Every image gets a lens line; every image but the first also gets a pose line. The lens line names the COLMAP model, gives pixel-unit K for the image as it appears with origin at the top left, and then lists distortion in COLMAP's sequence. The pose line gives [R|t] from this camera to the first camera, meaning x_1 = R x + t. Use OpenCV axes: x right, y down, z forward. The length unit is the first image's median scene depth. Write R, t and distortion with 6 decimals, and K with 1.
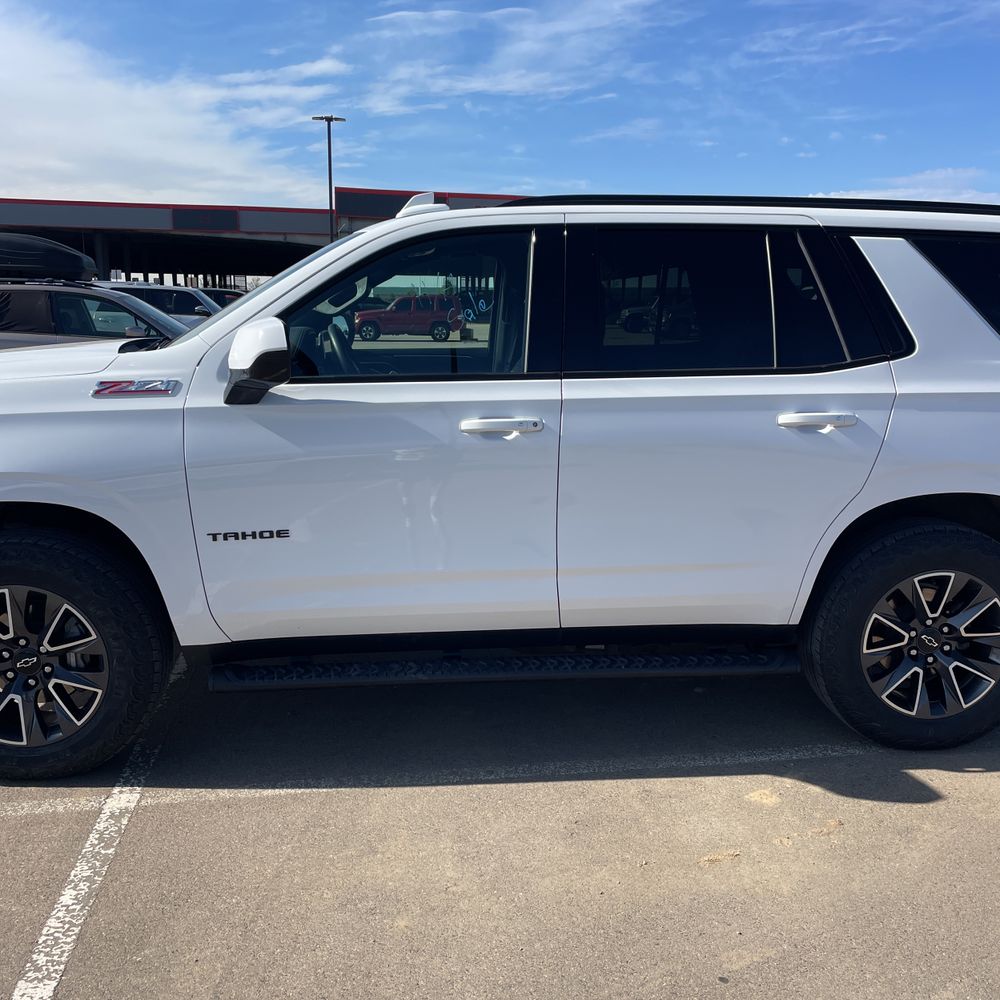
lens RADIAL K [[1000.8, 0, 515.4], [0, 1000.8, 505.3], [0, 0, 1]] dist [0.101067, -0.174402]
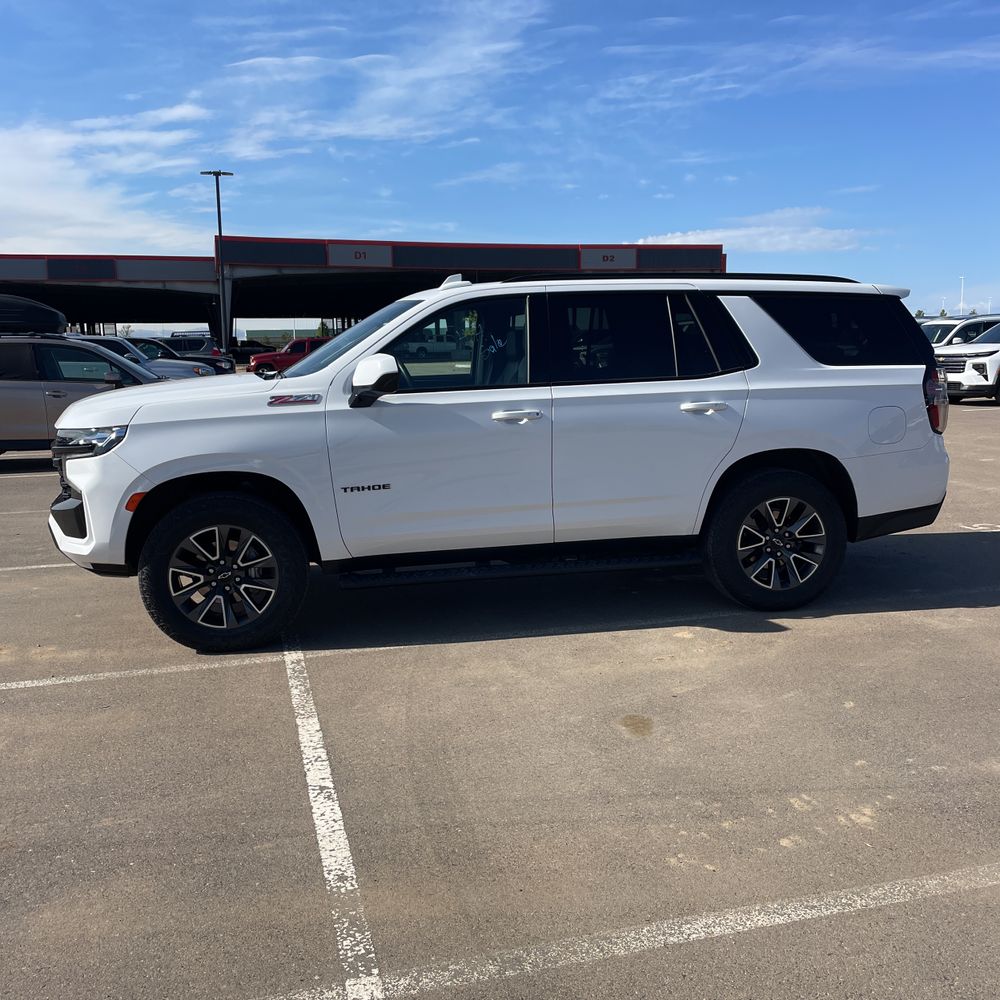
lens RADIAL K [[1005.1, 0, 500.0], [0, 1005.1, 500.0], [0, 0, 1]] dist [0.097618, -0.153275]
pose [[0.993733, -0.042434, 0.103414, -0.213723], [0.046876, 0.998063, -0.040901, 0.122196], [-0.101478, 0.045492, 0.993797, -0.613640]]
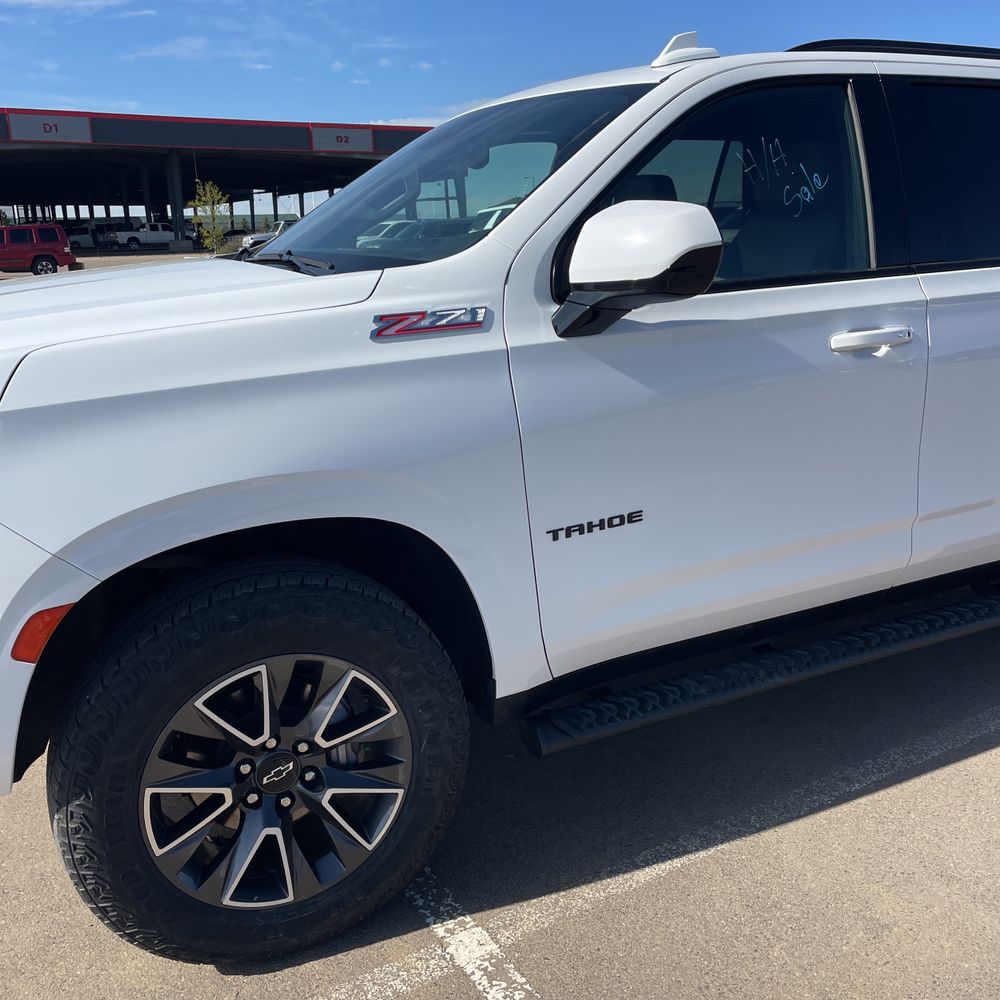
lens RADIAL K [[1000.9, 0, 495.6], [0, 1000.9, 497.3], [0, 0, 1]] dist [0.110899, -0.183291]
pose [[0.926787, -0.125940, 0.353842, -0.557281], [0.104574, 0.991378, 0.078949, -0.050078], [-0.360735, -0.036166, 0.931967, 0.373616]]
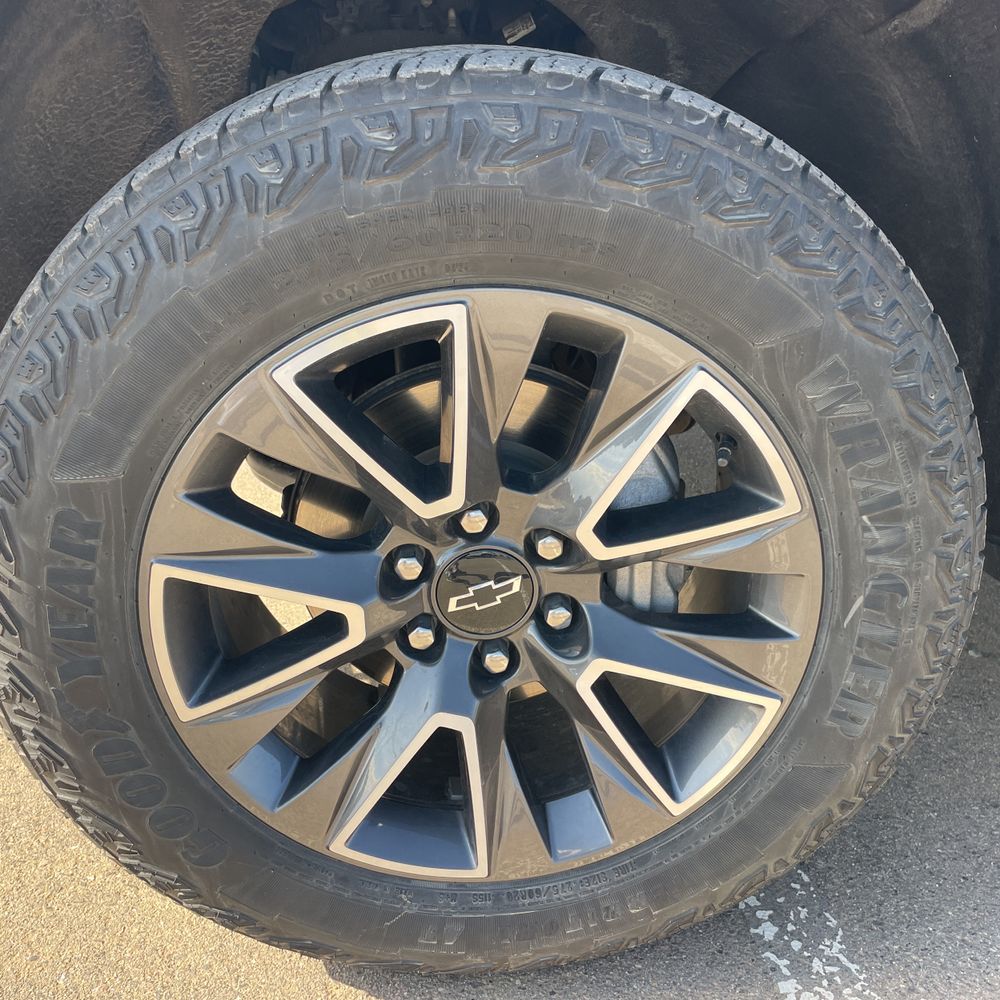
lens RADIAL K [[934.8, 0, 501.1], [0, 934.8, 470.4], [0, 0, 1]] dist [0.086314, -0.121751]
pose [[0.999963, -0.003172, 0.008048, -0.479362], [0.001487, 0.979531, 0.201289, 0.074335], [-0.008522, -0.201269, 0.979499, 0.768988]]
